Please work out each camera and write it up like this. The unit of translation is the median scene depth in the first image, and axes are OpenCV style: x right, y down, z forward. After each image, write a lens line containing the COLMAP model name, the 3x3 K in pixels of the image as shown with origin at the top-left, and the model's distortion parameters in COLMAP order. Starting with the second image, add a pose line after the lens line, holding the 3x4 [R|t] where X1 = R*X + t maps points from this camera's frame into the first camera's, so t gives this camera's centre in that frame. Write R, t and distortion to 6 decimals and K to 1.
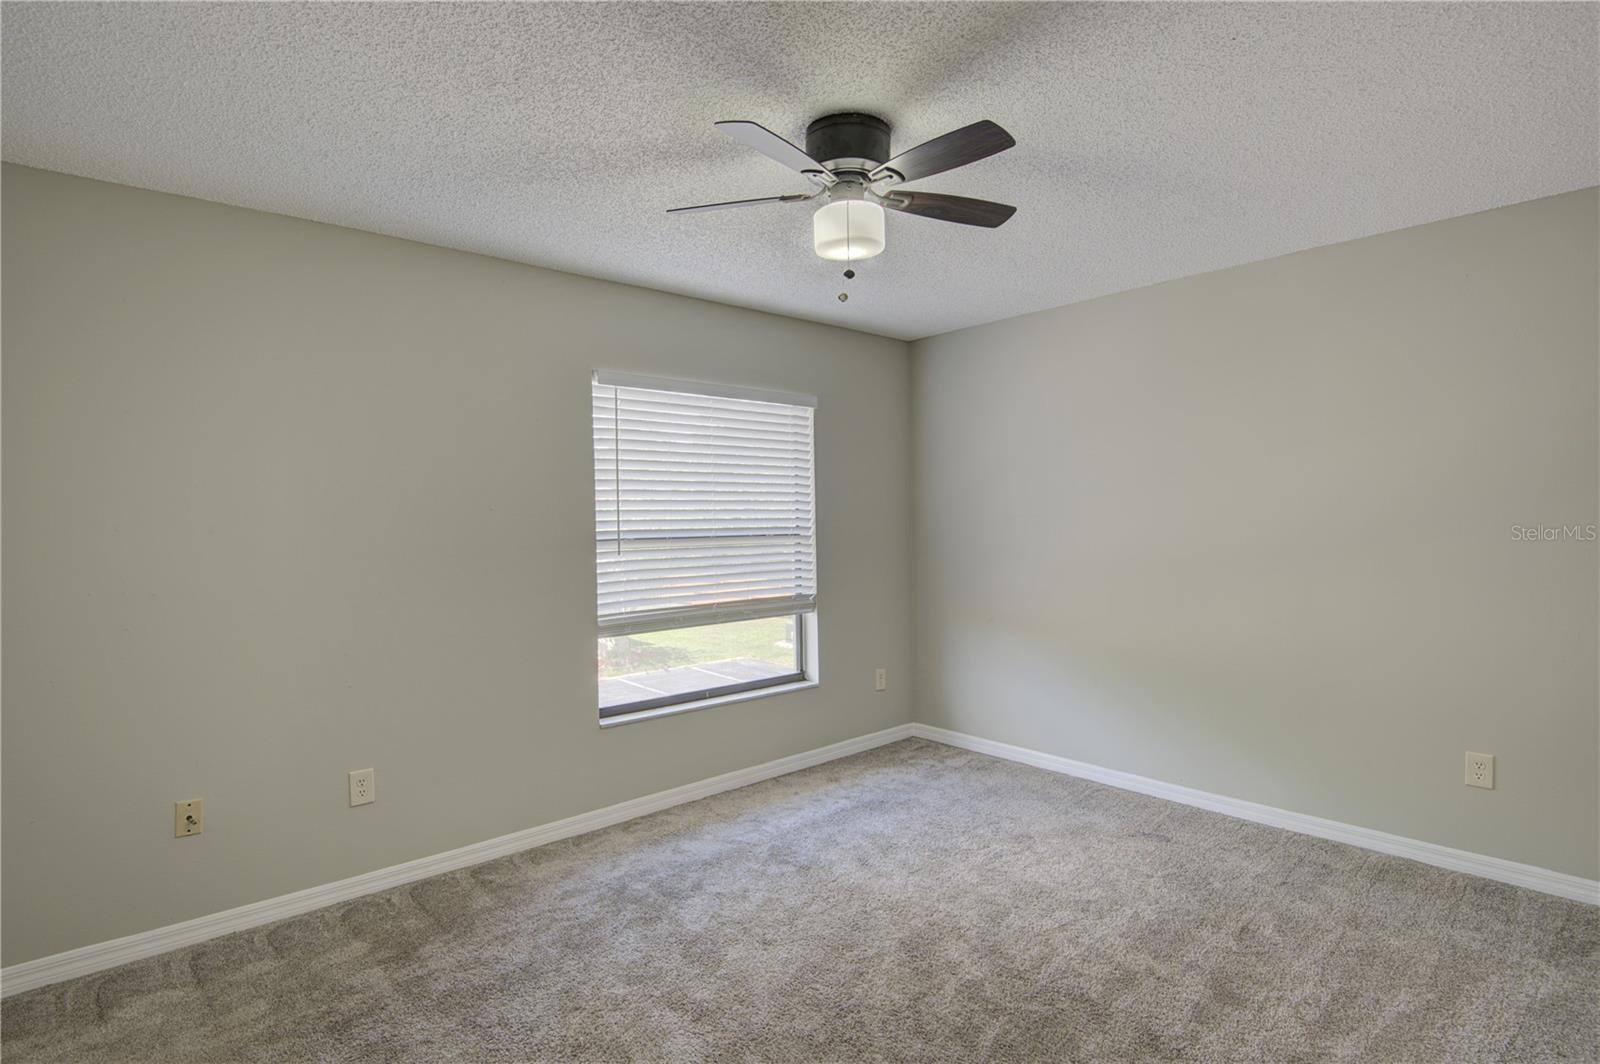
lens RADIAL K [[819.4, 0, 774.8], [0, 819.4, 529.0], [0, 0, 1]] dist [0.001827, -0.008270]
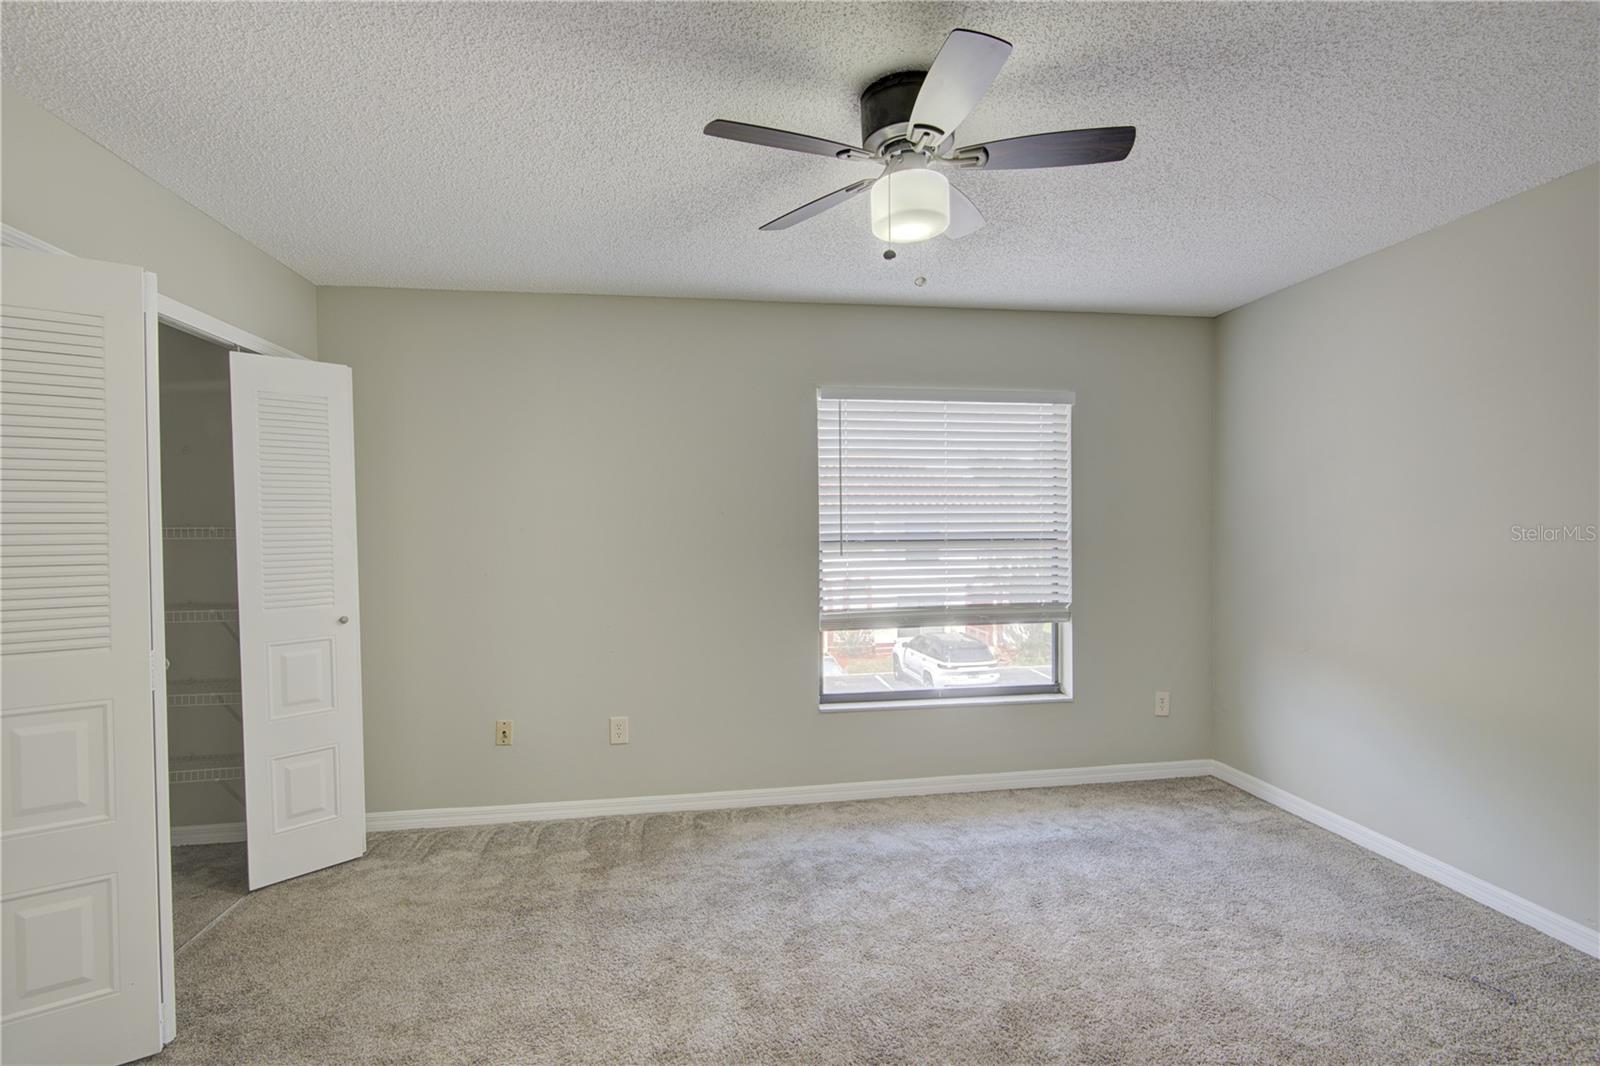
lens RADIAL K [[714.4, 0, 796.5], [0, 714.4, 534.4], [0, 0, 1]] dist [0.010132, -0.008421]
pose [[0.840595, 0.013836, -0.541488, 0.273427], [-0.010040, 0.999900, 0.009964, -0.004957], [0.541571, -0.002939, 0.840650, 0.171923]]
